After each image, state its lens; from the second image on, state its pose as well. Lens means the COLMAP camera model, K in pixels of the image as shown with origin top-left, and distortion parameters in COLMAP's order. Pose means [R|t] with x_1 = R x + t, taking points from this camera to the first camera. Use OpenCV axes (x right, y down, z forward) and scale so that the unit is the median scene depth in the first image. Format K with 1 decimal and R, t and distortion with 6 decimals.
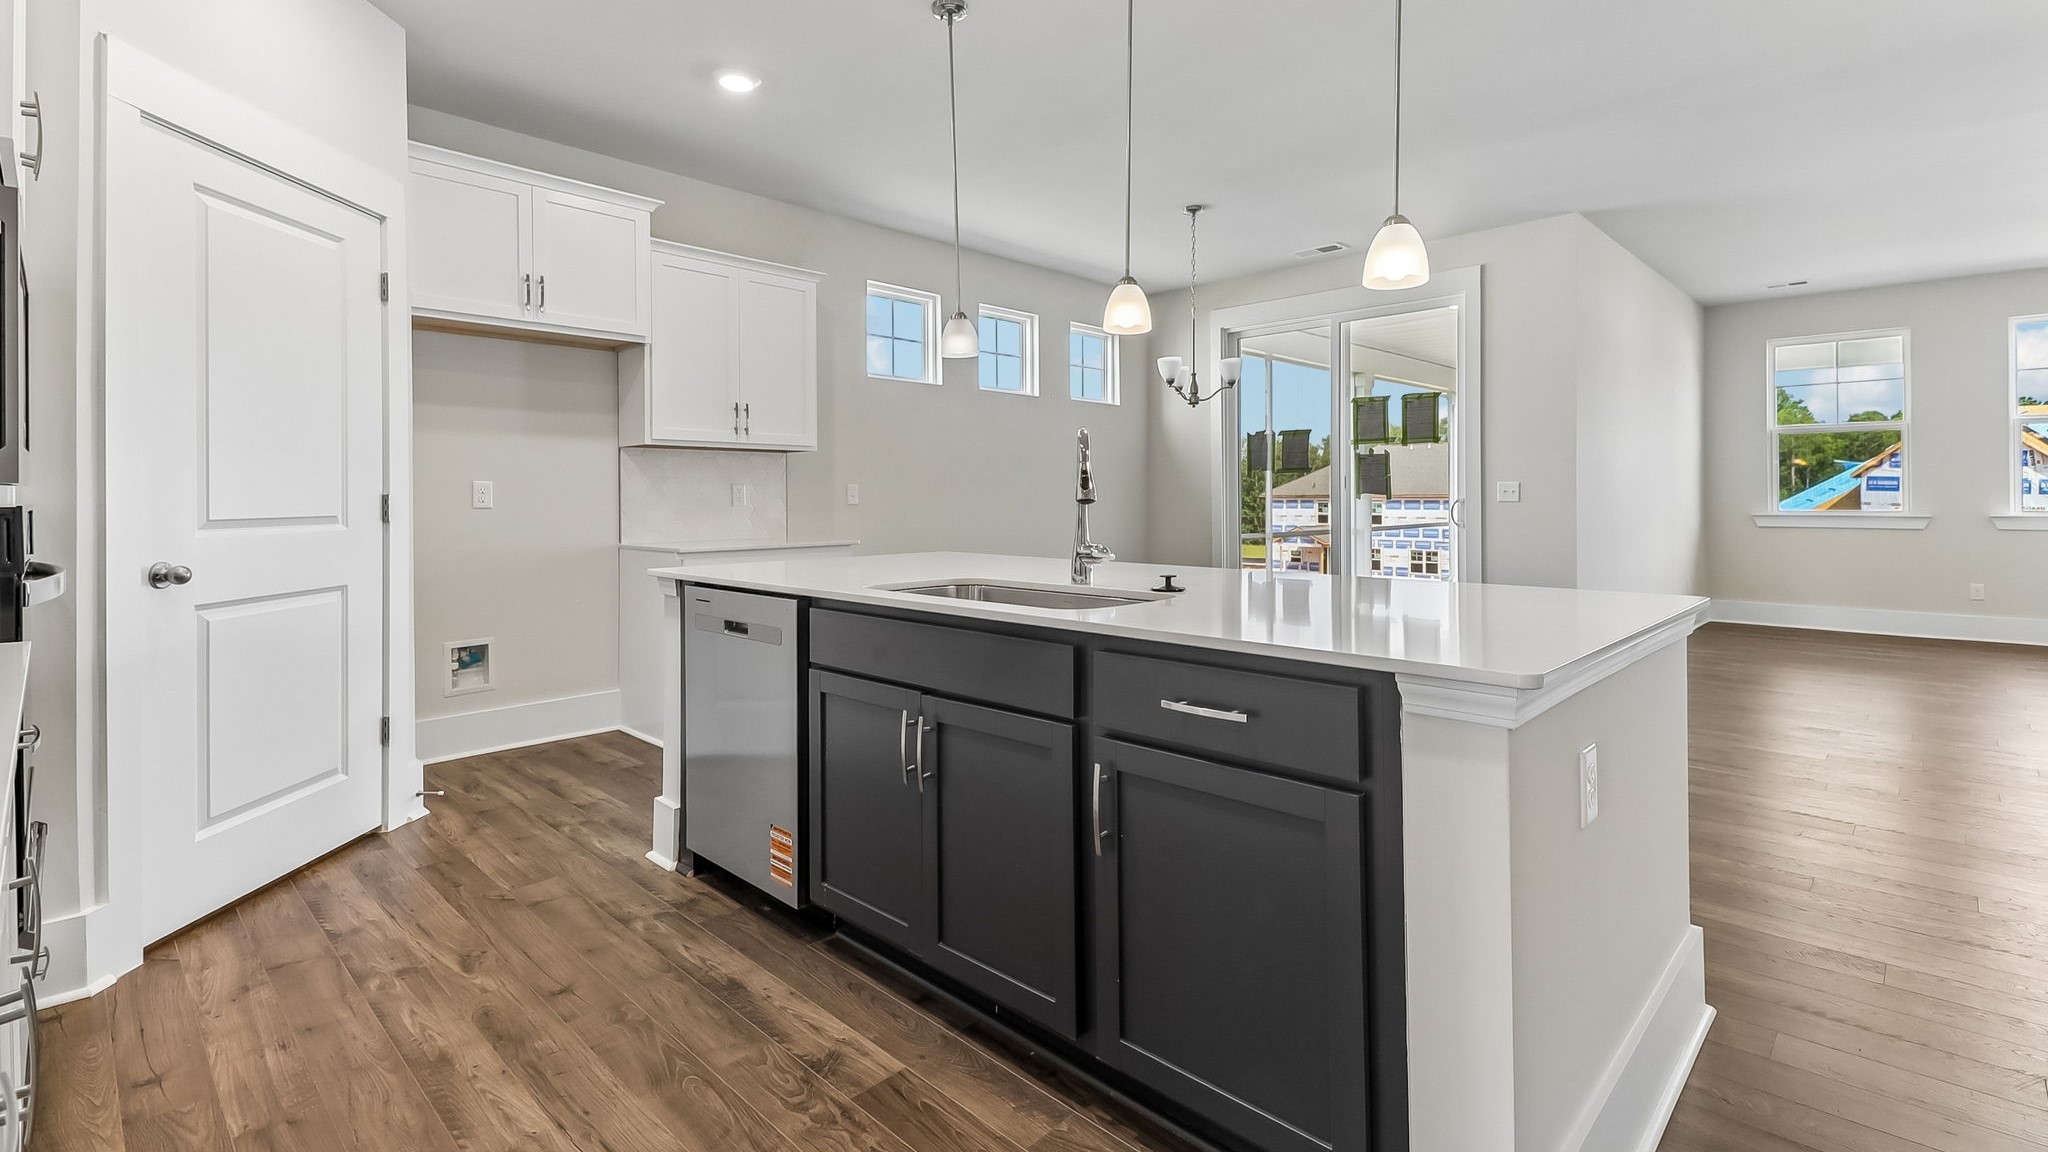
lens RADIAL K [[922.3, 0, 1026.4], [0, 922.3, 498.6], [0, 0, 1]] dist [0.047998, -0.028108]
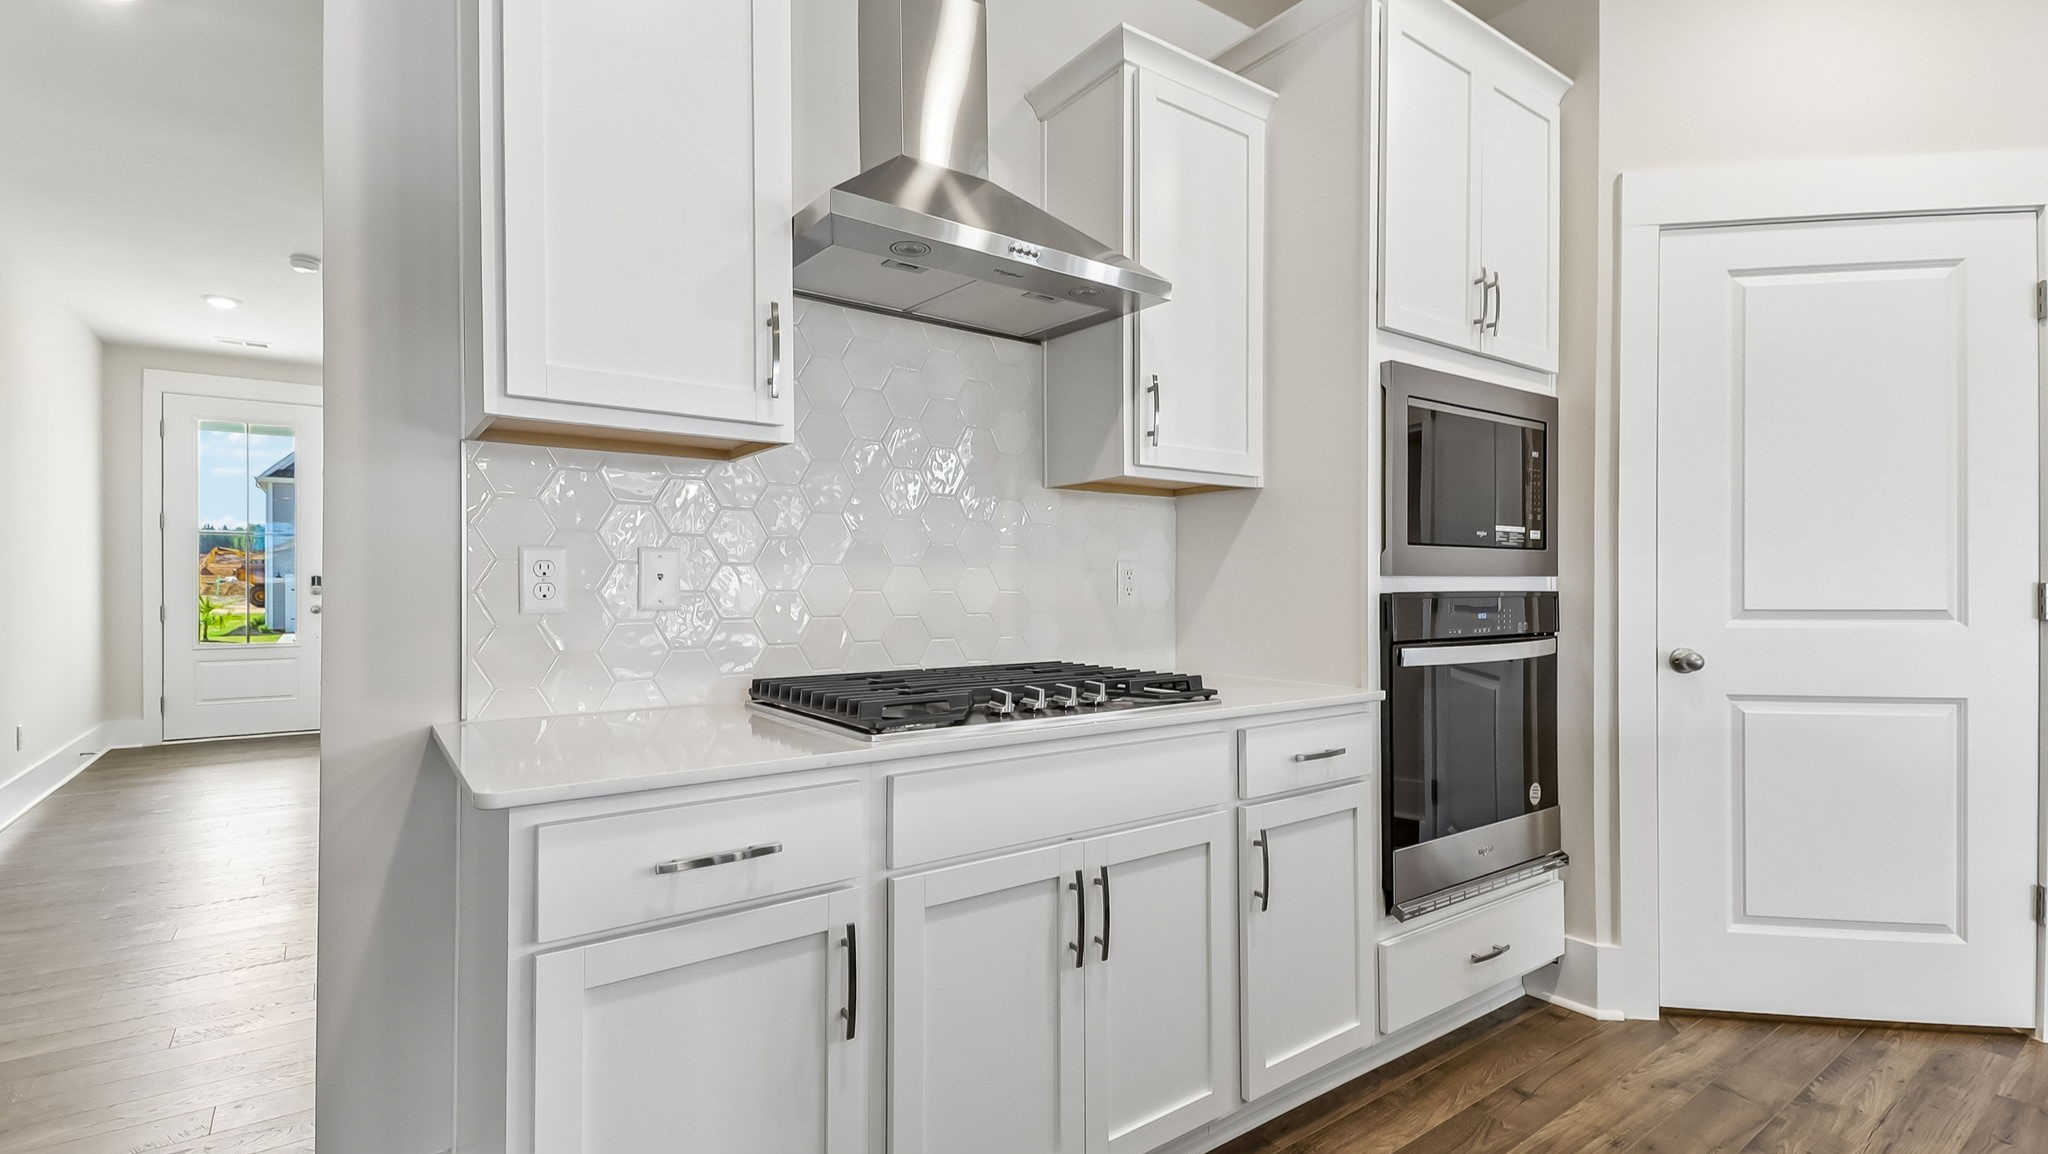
lens RADIAL K [[929.4, 0, 1026.0], [0, 929.4, 585.2], [0, 0, 1]] dist [0.047339, -0.029823]
pose [[-0.172924, 0.004009, -0.984927, 0.134799], [-0.003864, 0.999981, 0.004749, -0.002345], [0.984928, 0.004627, -0.172905, 0.258032]]
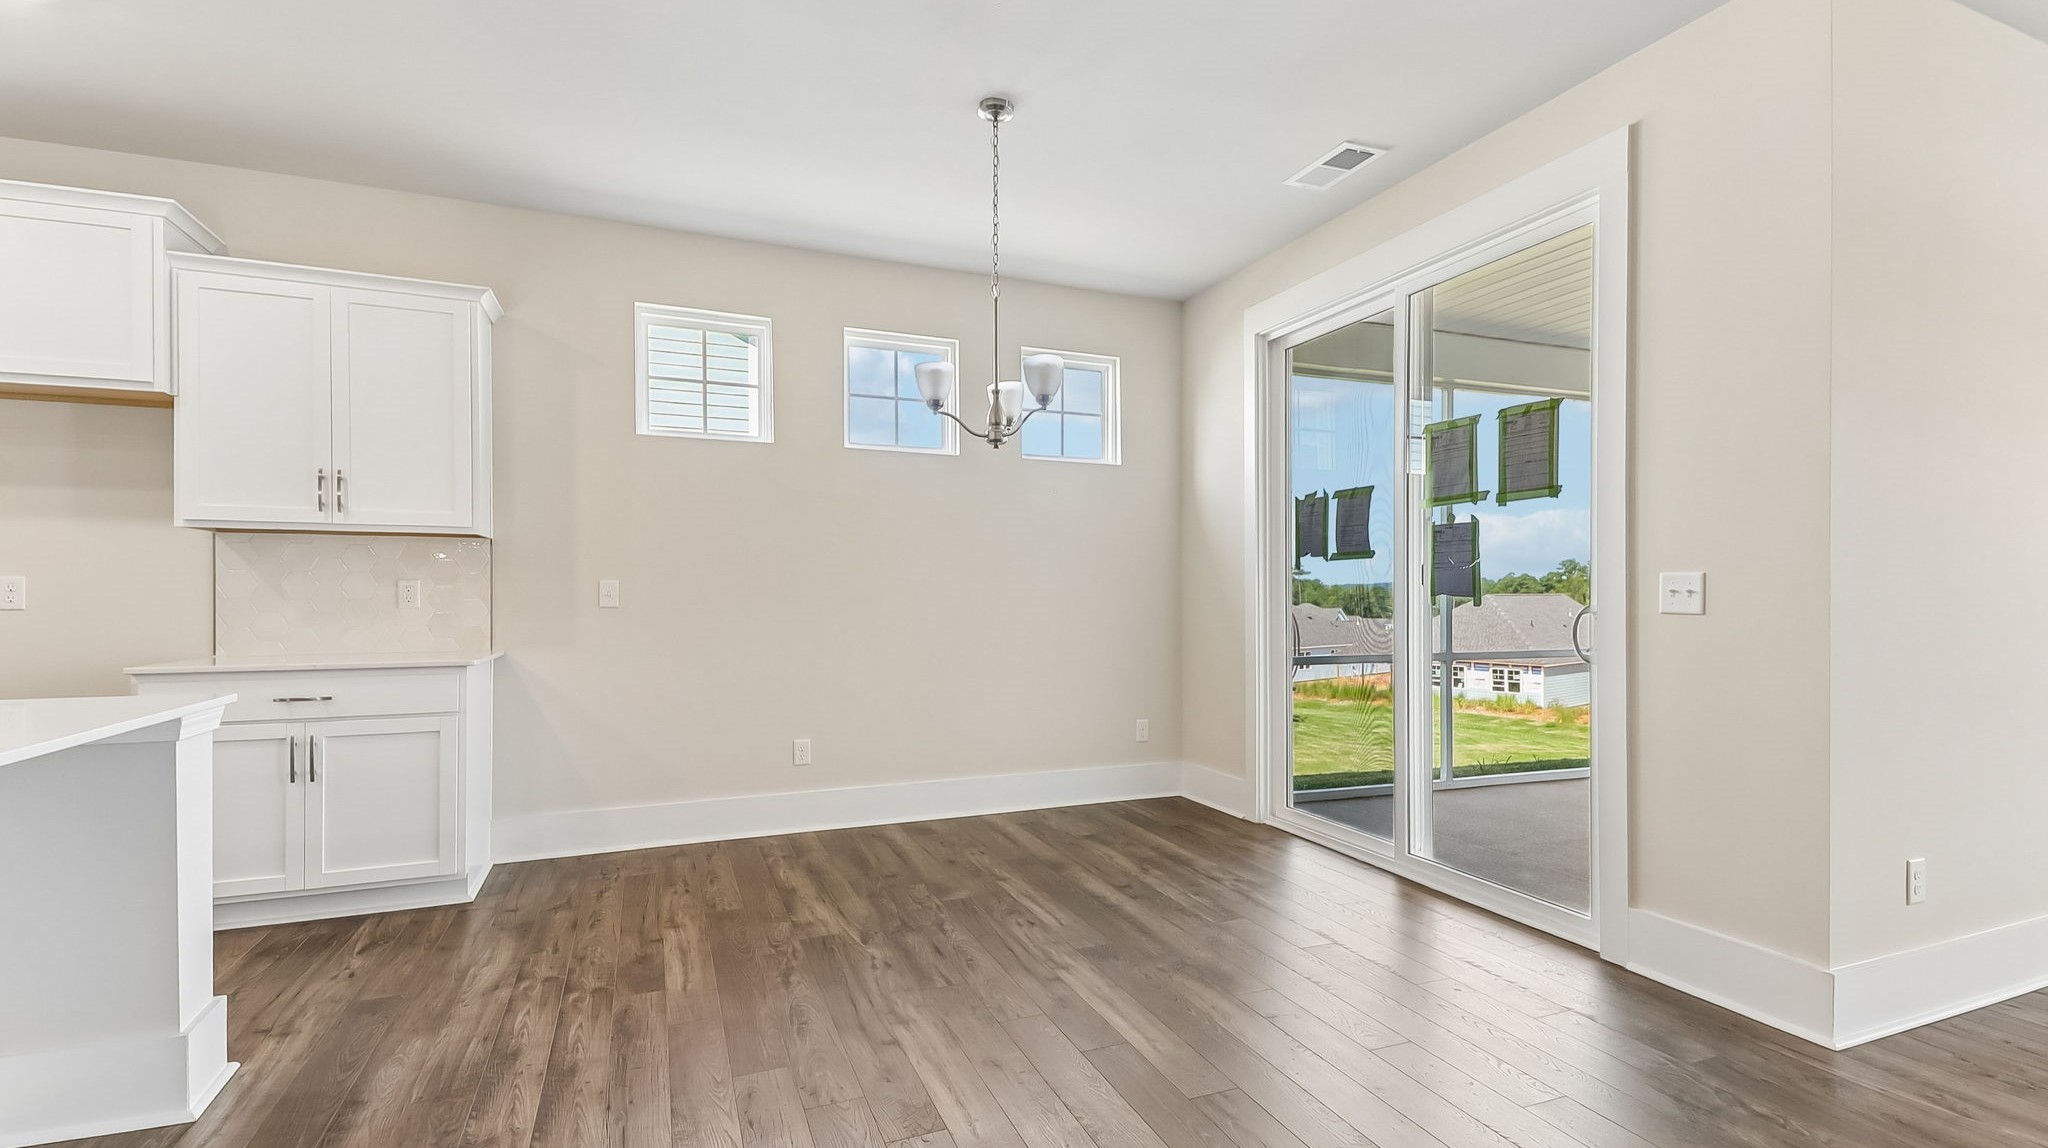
lens RADIAL K [[931.5, 0, 1021.8], [0, 931.5, 602.9], [0, 0, 1]] dist [0.056653, -0.030752]
pose [[0.917082, 0.007215, -0.398633, 0.543442], [-0.004303, 0.999957, 0.008198, -0.006148], [0.398675, -0.005803, 0.917074, 0.575771]]
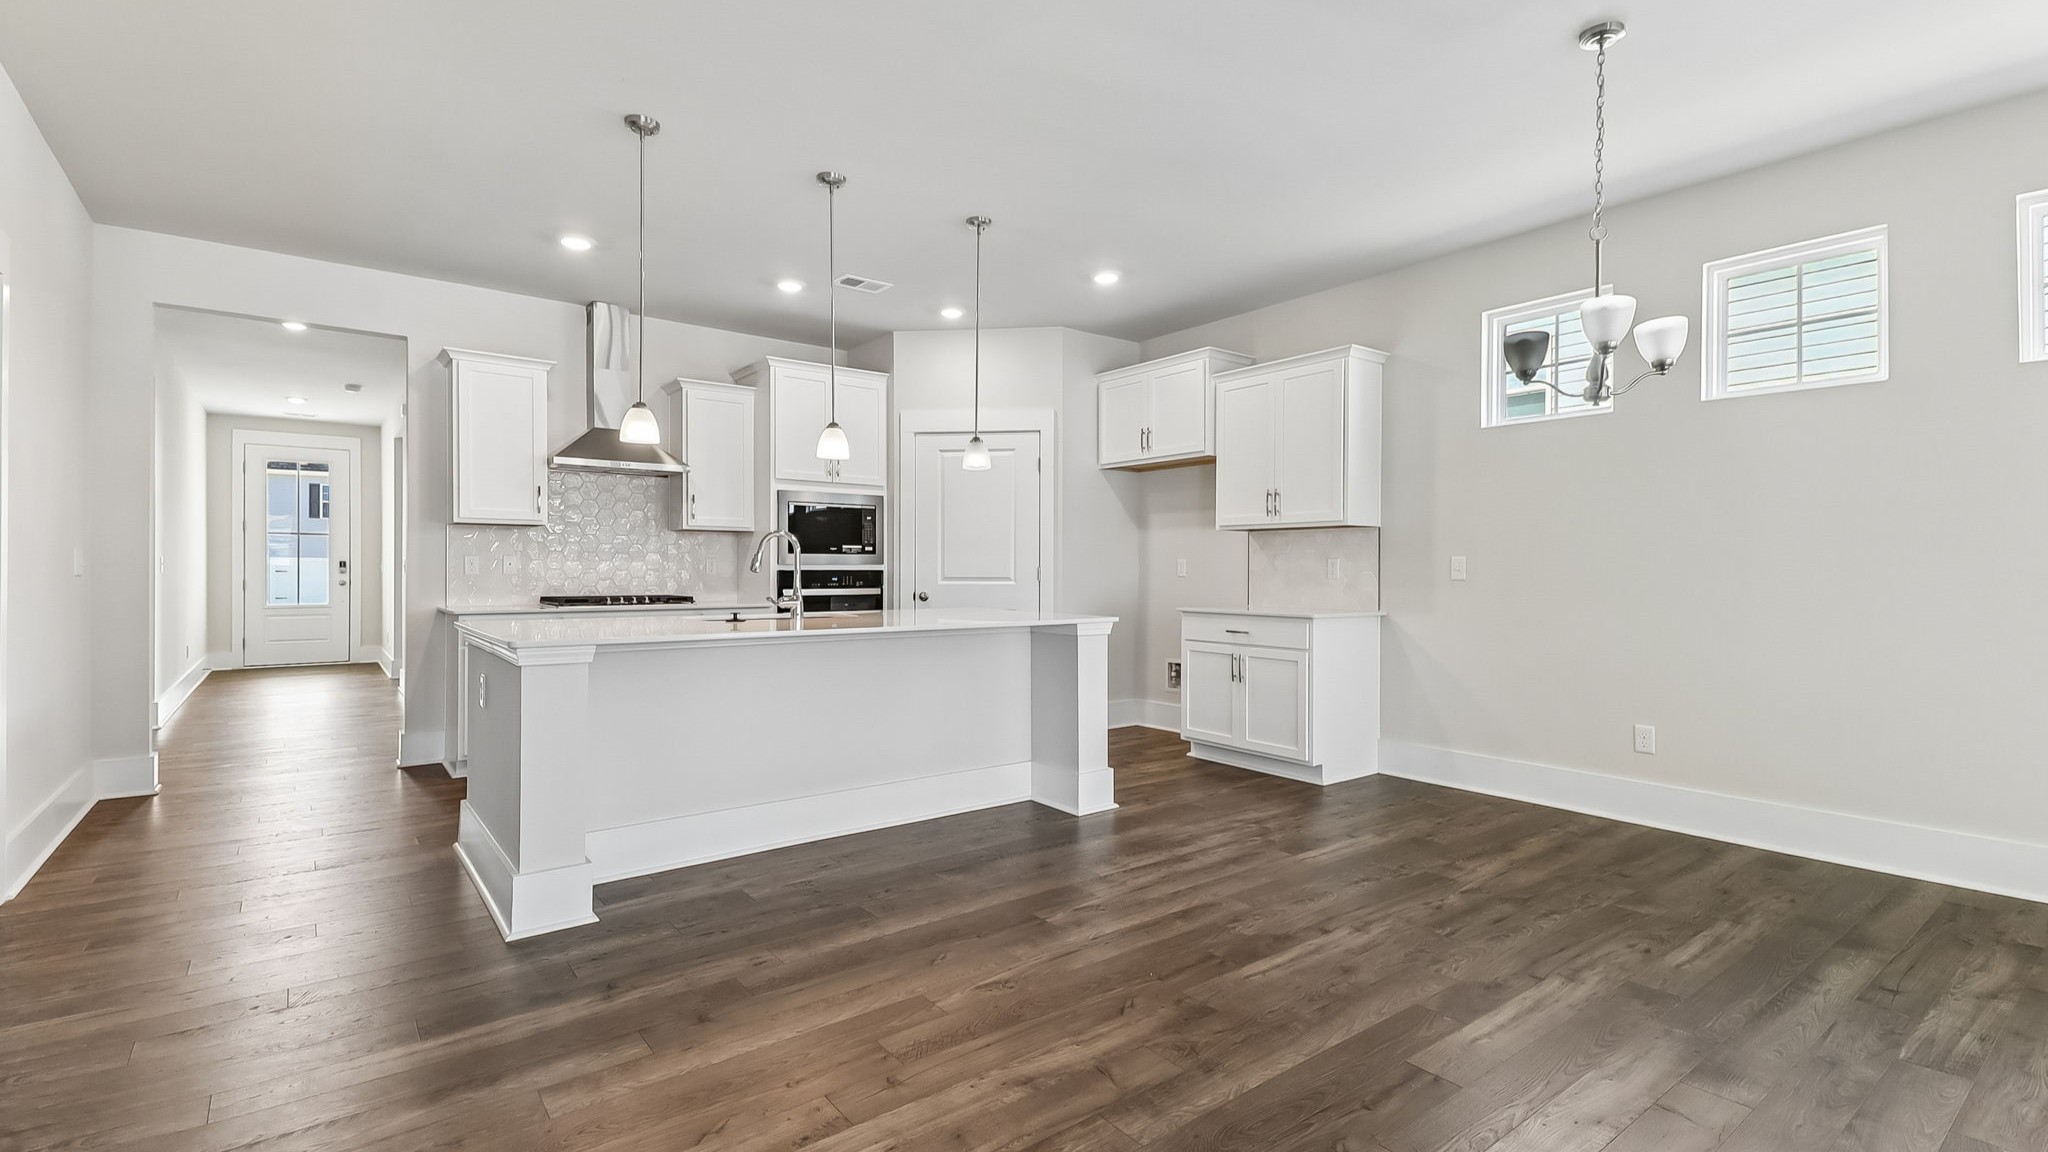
lens RADIAL K [[929.4, 0, 1026.0], [0, 929.4, 584.2], [0, 0, 1]] dist [0.047339, -0.029823]
pose [[-0.148846, 0.018205, -0.988693, 0.971956], [-0.006749, 0.999789, 0.019426, -0.005437], [0.988837, 0.009564, -0.148691, 0.952826]]
